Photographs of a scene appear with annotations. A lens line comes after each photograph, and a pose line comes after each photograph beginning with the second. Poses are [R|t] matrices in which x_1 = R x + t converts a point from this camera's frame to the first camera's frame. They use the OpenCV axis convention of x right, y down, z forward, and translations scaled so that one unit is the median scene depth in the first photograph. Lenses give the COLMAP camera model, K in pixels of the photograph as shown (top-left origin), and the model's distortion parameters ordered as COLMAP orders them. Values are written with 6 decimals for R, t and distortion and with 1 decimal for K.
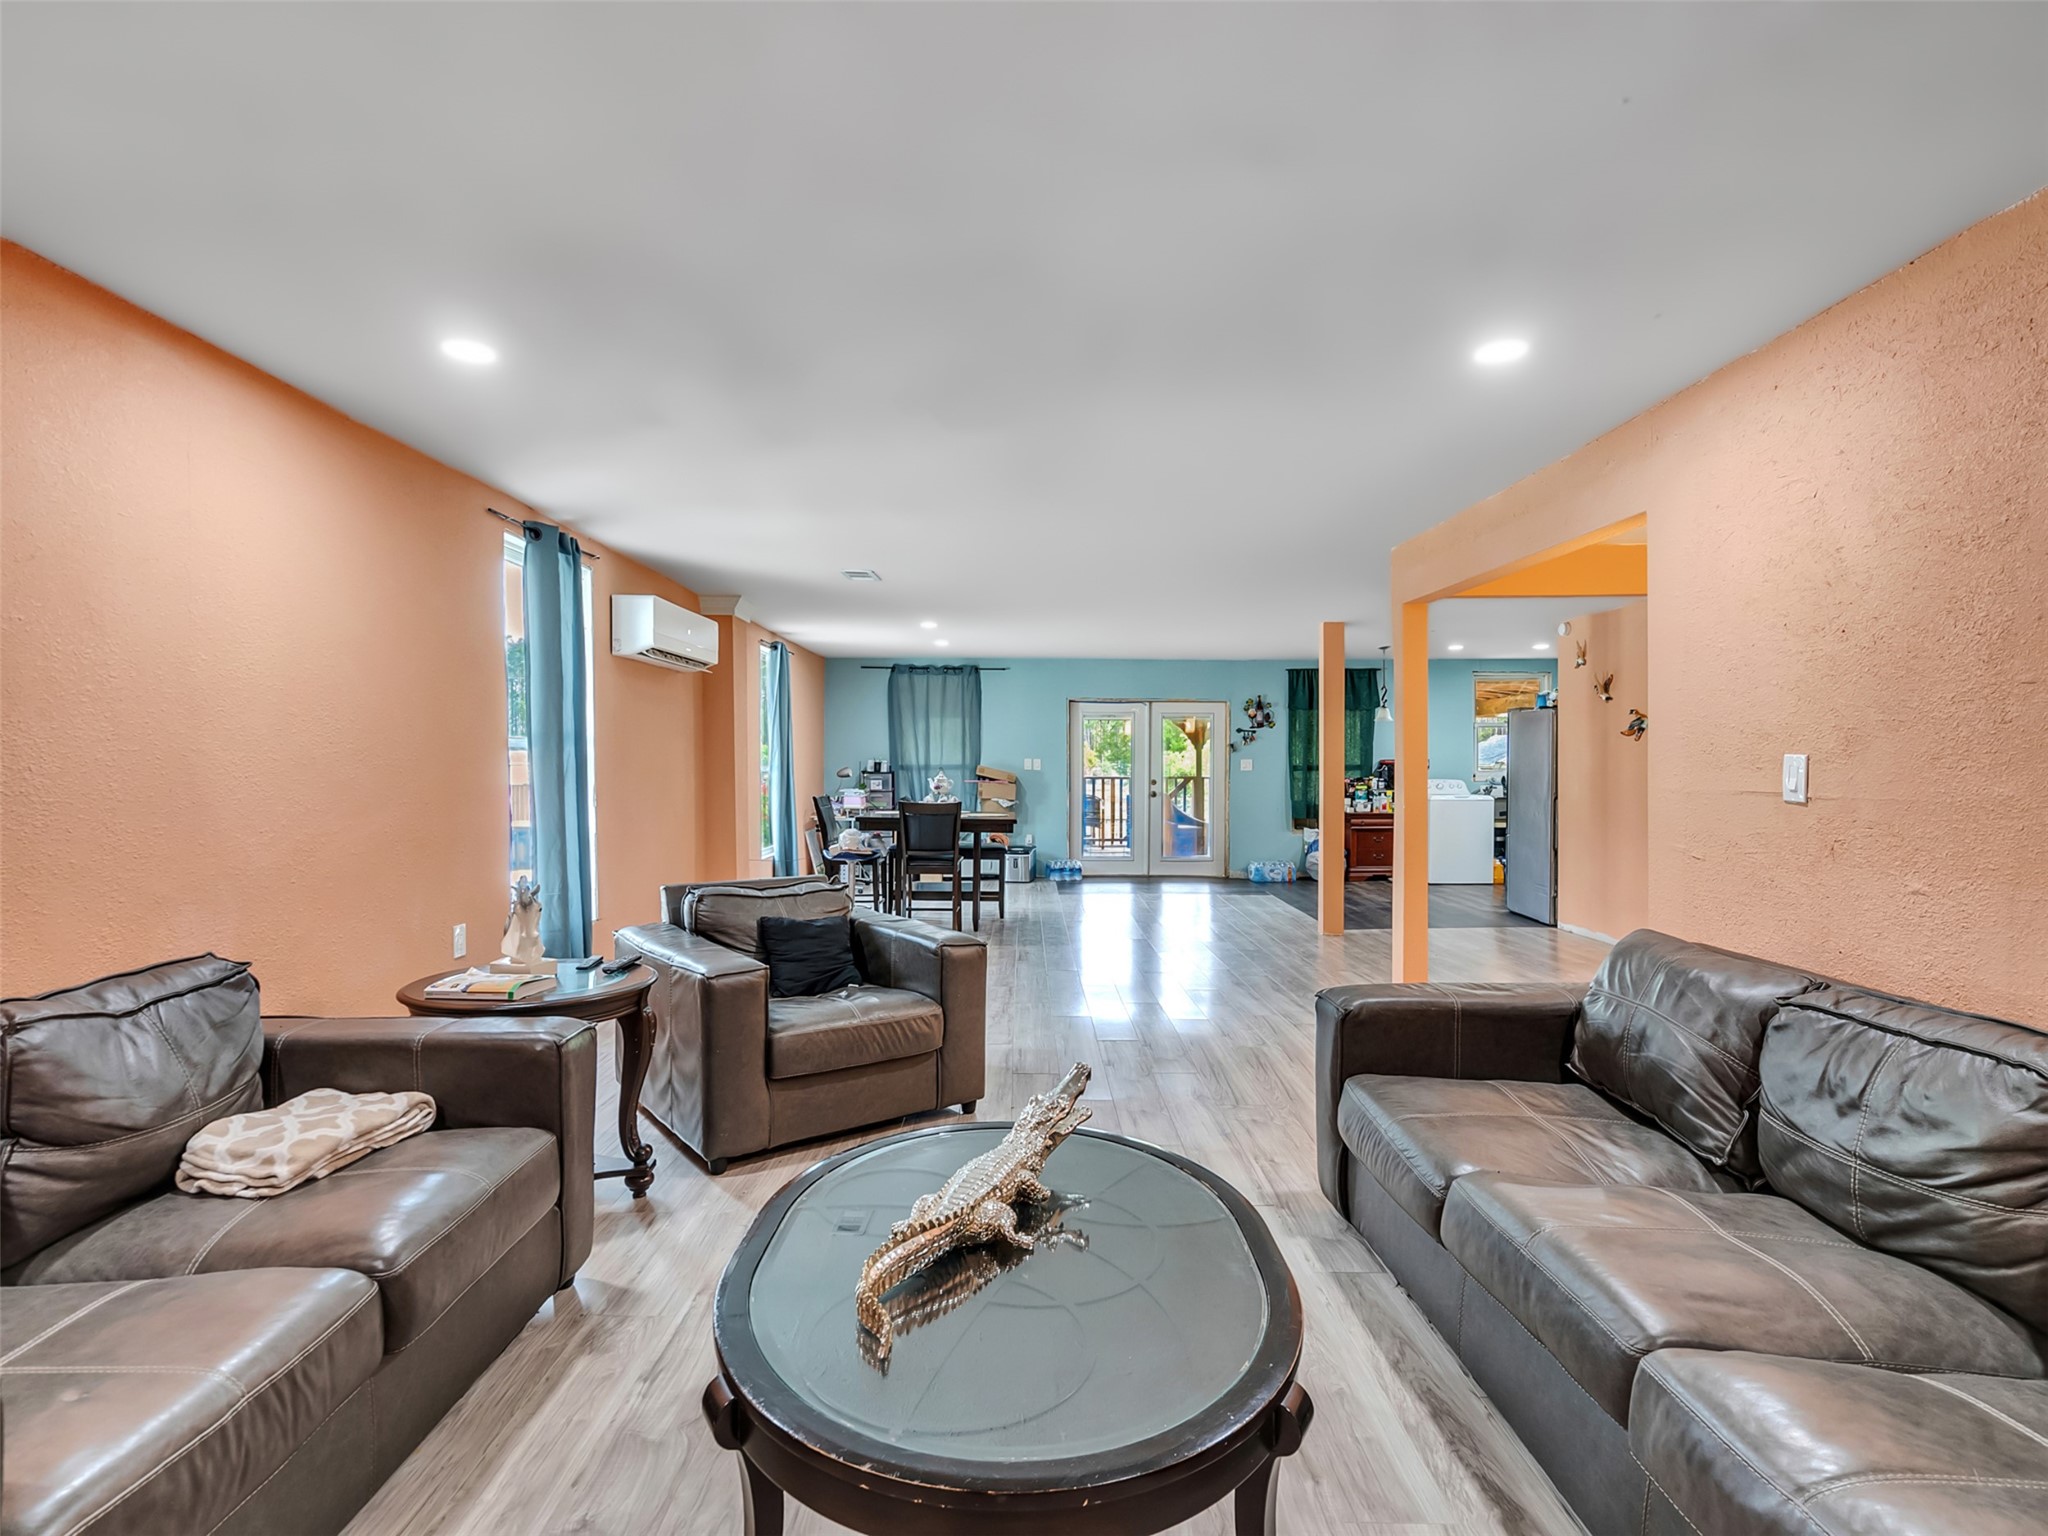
lens RADIAL K [[1043.2, 0, 1005.6], [0, 1043.2, 772.7], [0, 0, 1]] dist [-0.004761, 0.002907]
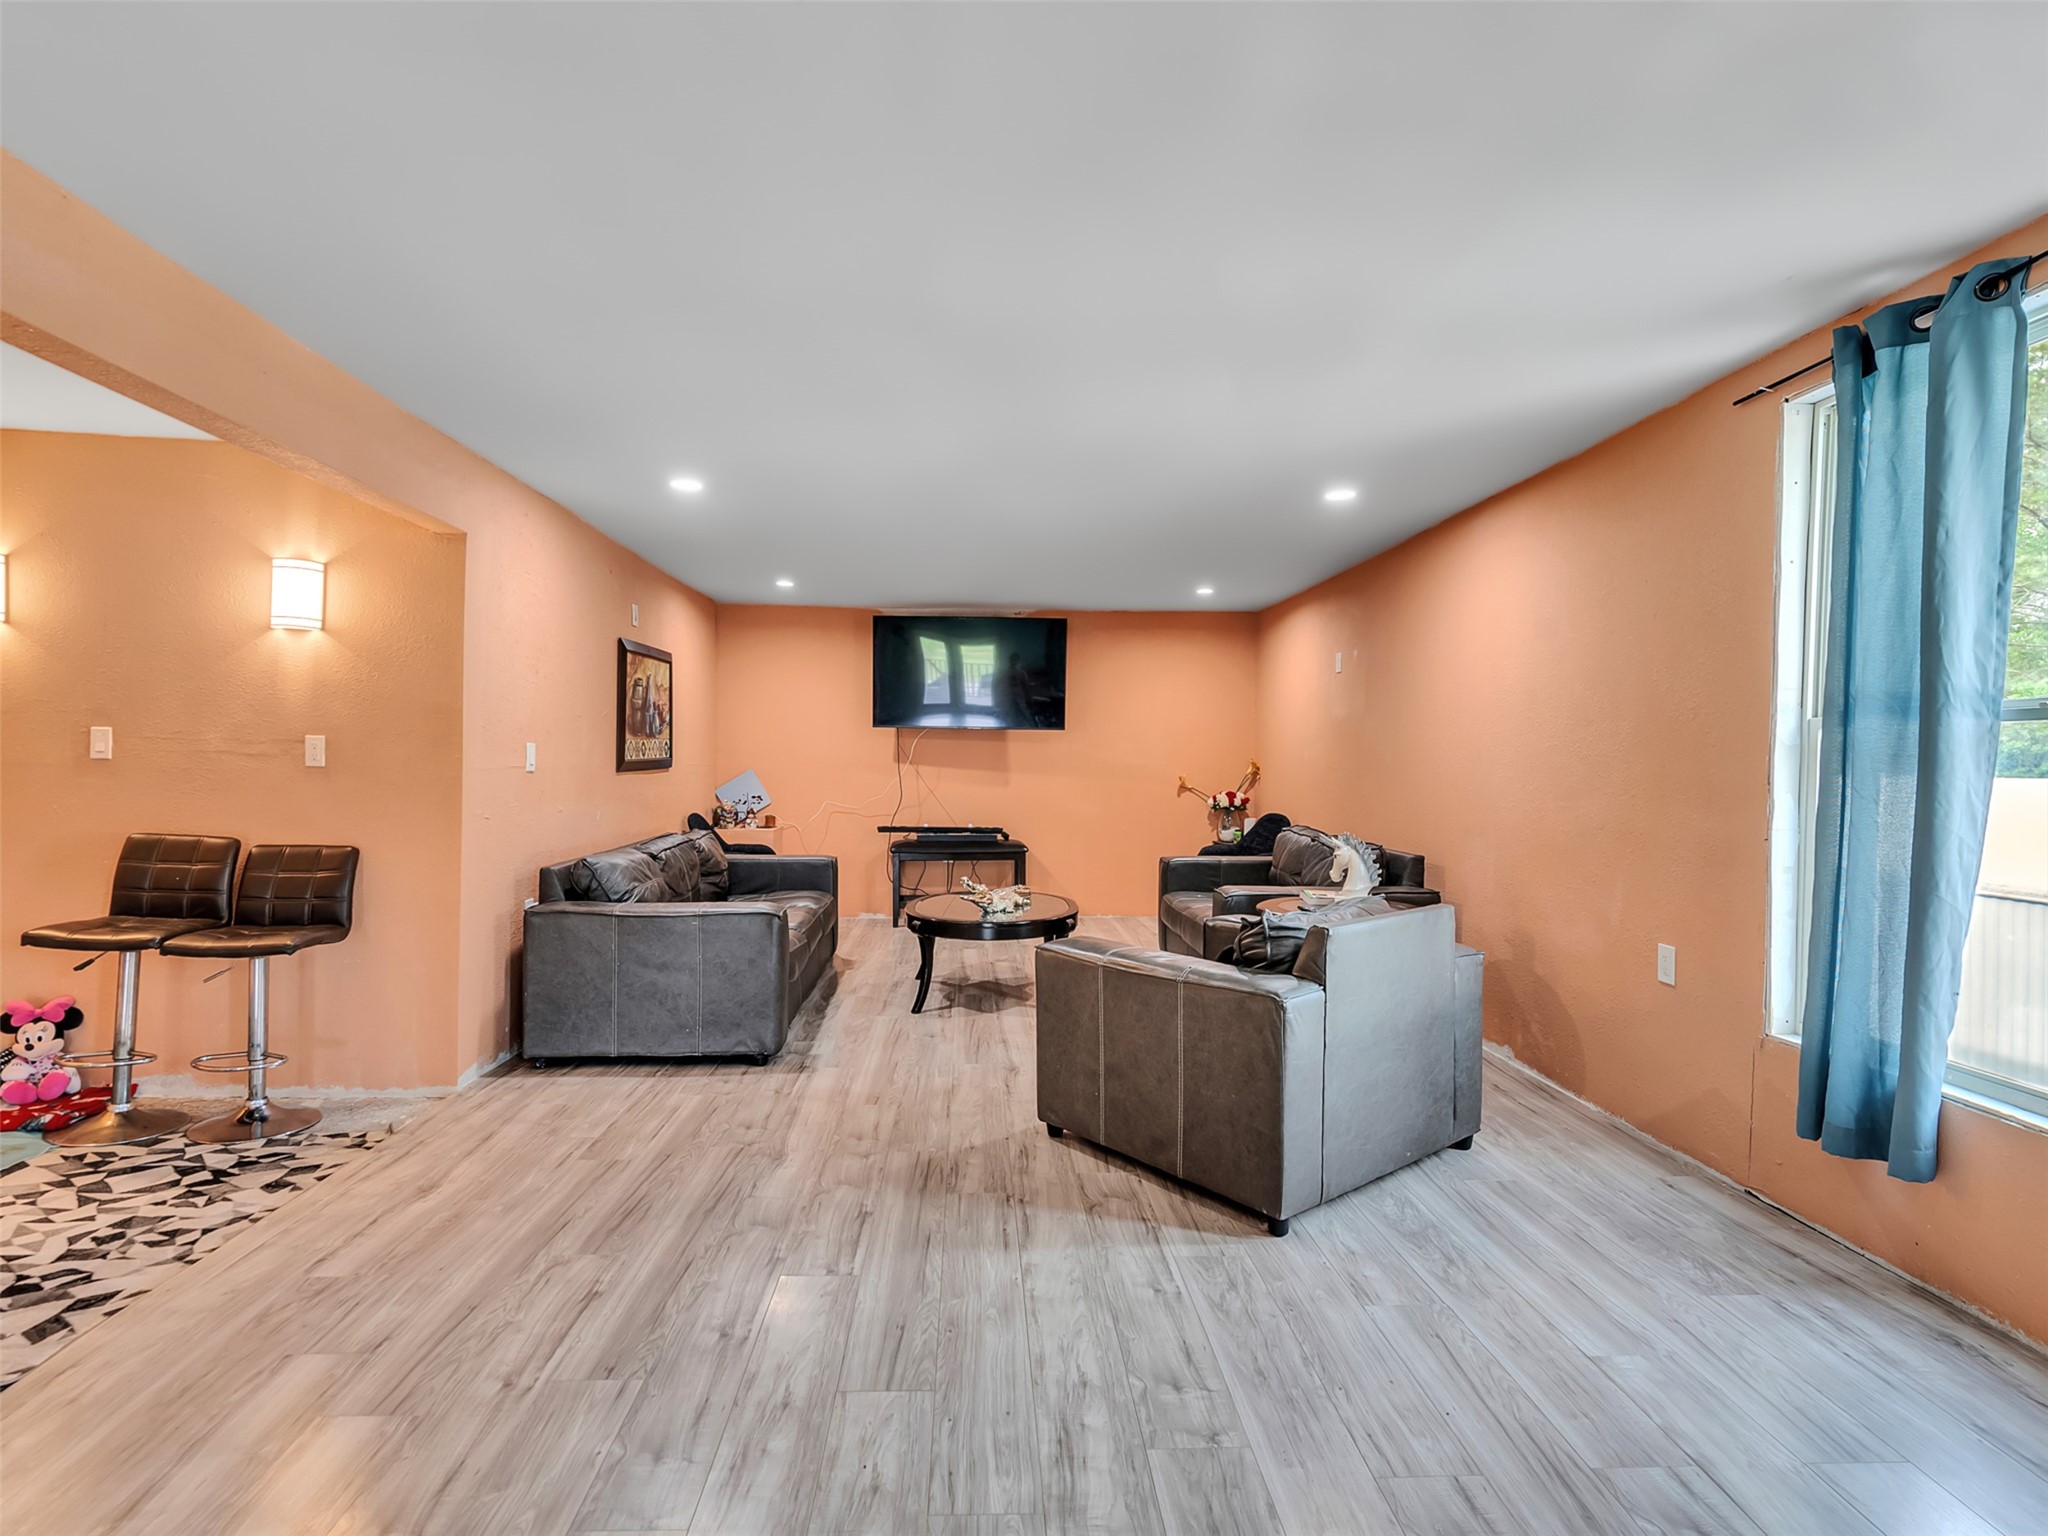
lens RADIAL K [[1043.2, 0, 1005.6], [0, 1043.2, 772.7], [0, 0, 1]] dist [-0.004761, 0.002907]
pose [[-0.998598, -0.012485, -0.051436, 0.021253], [-0.013602, 0.999678, 0.021419, -0.001164], [0.051152, 0.022089, -0.998447, 0.644746]]
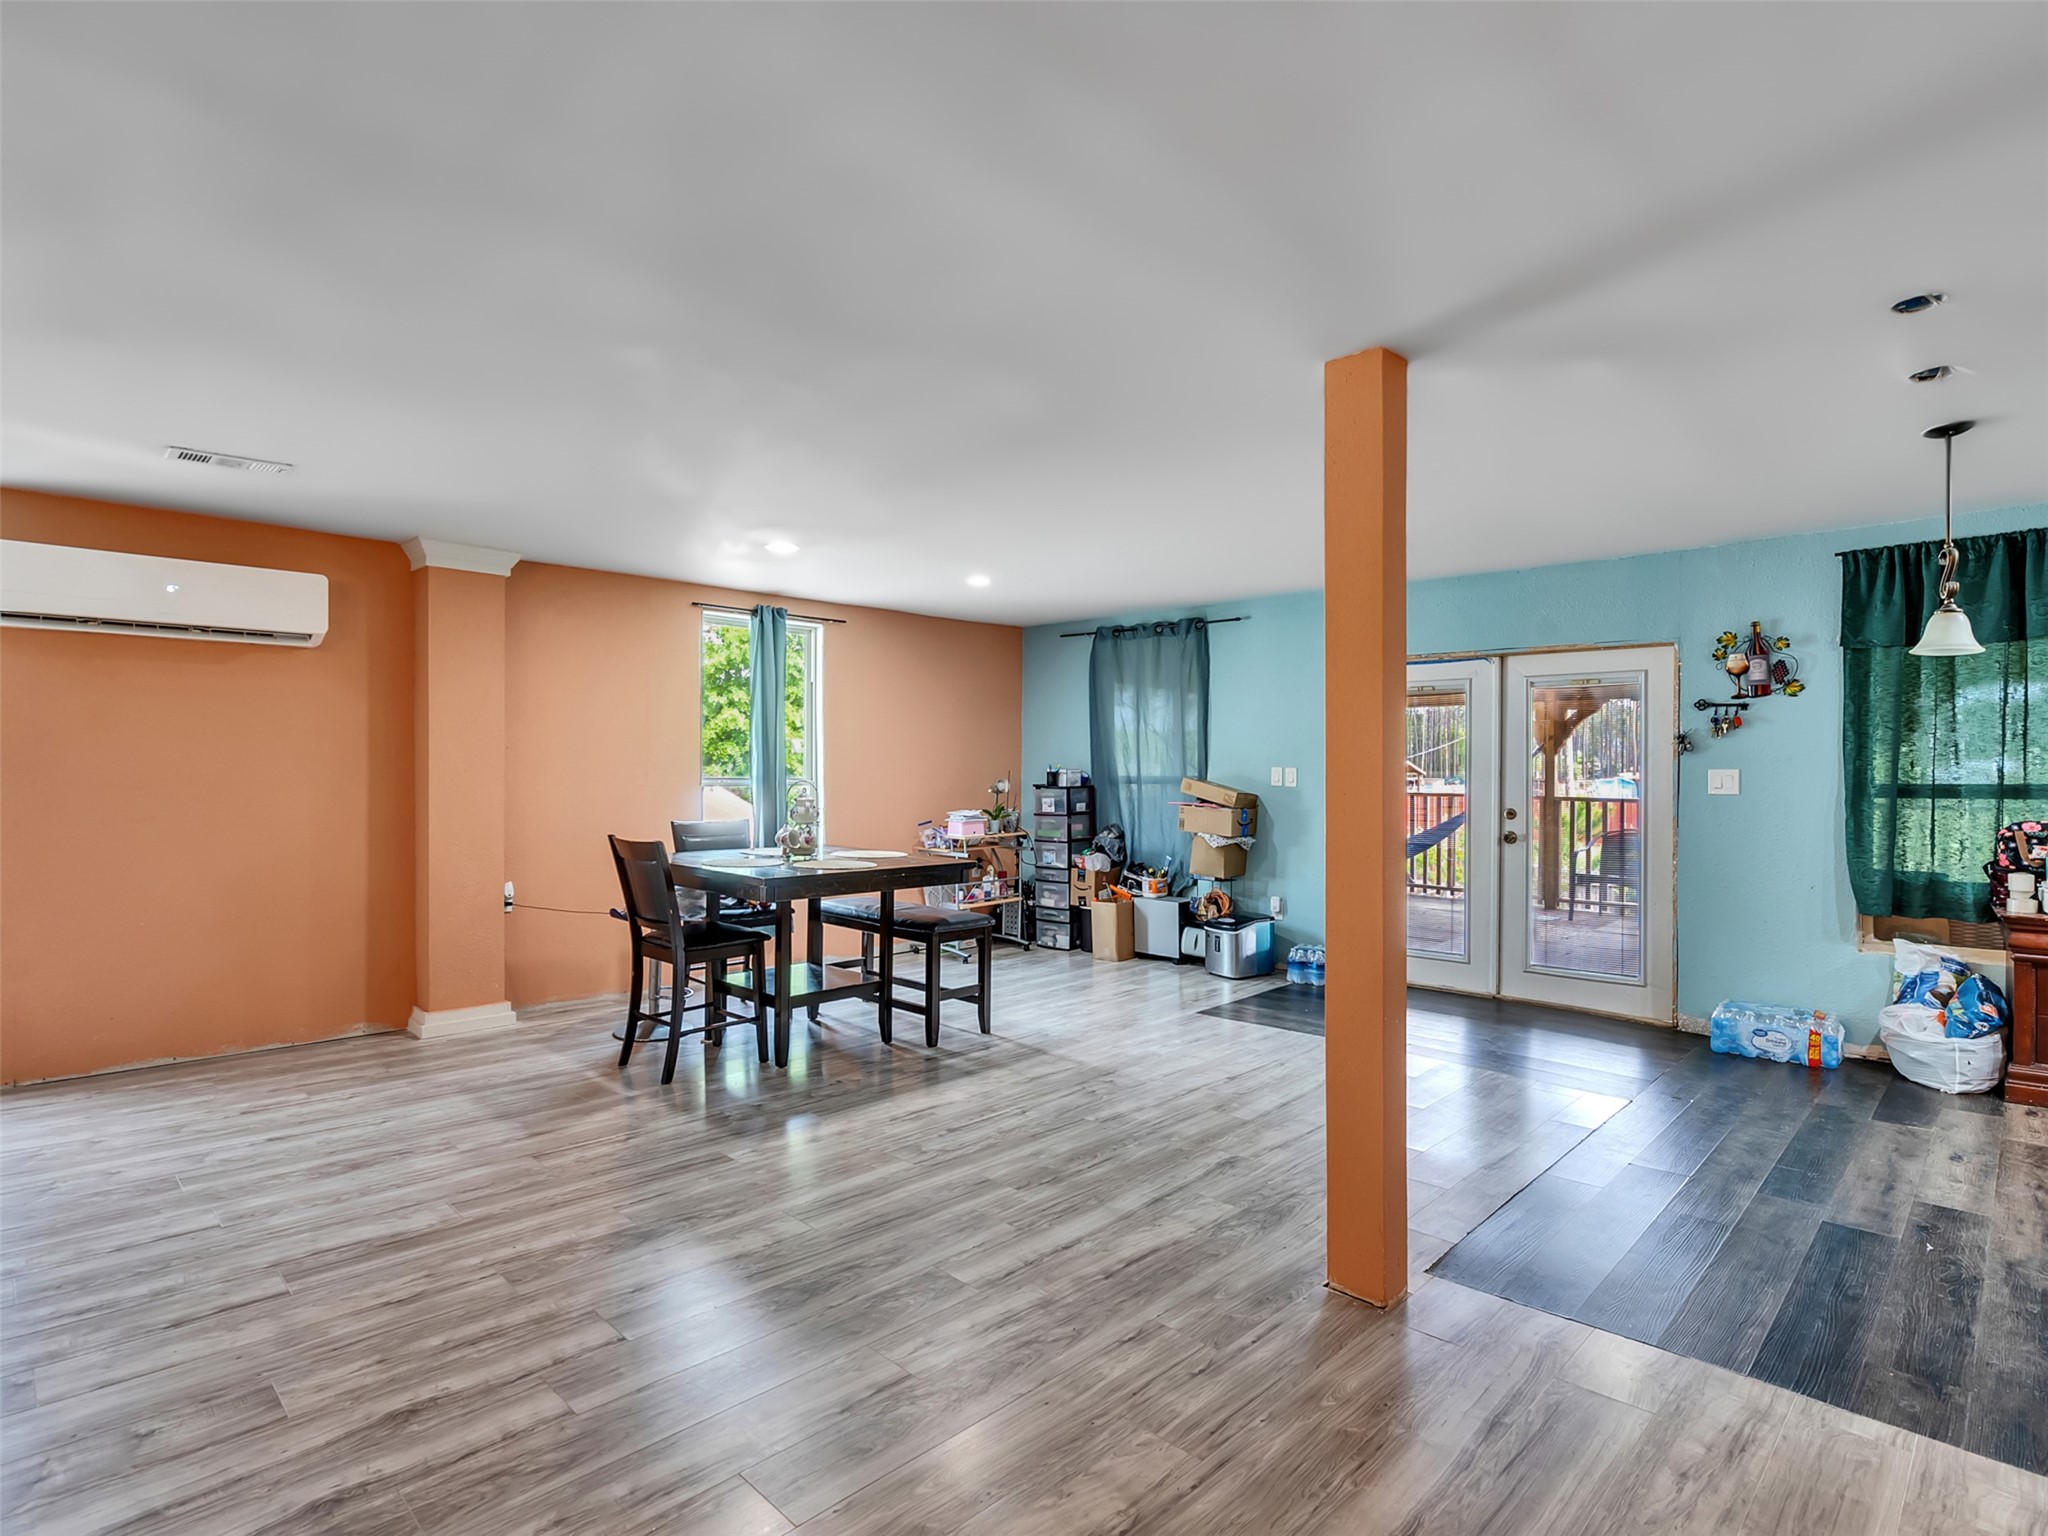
lens RADIAL K [[1043.2, 0, 1005.6], [0, 1043.2, 772.7], [0, 0, 1]] dist [-0.004761, 0.002907]
pose [[0.717739, 0.004622, -0.696297, 0.327318], [-0.010766, 0.999932, -0.004461, -0.006186], [0.696229, 0.010699, 0.717740, 0.479554]]
